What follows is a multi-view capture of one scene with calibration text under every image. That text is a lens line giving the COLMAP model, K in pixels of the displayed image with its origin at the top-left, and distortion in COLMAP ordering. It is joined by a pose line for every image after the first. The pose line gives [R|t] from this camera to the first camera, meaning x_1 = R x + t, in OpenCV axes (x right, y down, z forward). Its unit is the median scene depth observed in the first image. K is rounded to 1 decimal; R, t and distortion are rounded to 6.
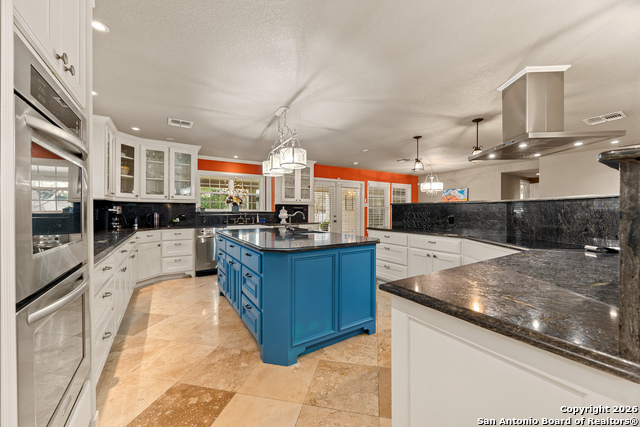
lens RADIAL K [[246.4, 0, 319.9], [0, 246.4, 211.2], [0, 0, 1]] dist [-0.003032, 0.000116]
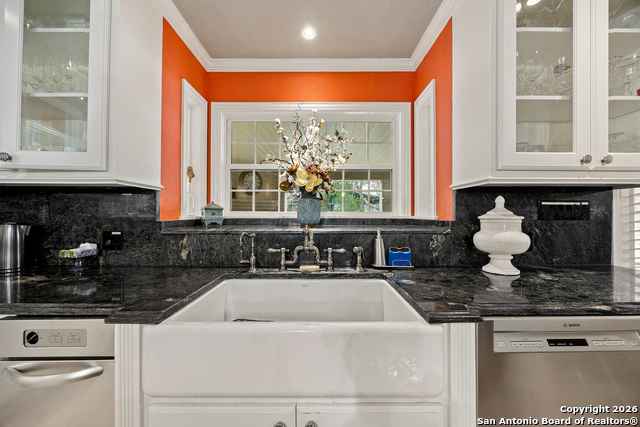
lens RADIAL K [[246.4, 0, 325.0], [0, 246.4, 210.9], [0, 0, 1]] dist [-0.003032, 0.000116]
pose [[0.849143, -0.004120, -0.528148, -0.163005], [-0.000850, 0.999958, -0.009167, -0.004238], [0.528163, 0.008233, 0.849103, 0.738470]]
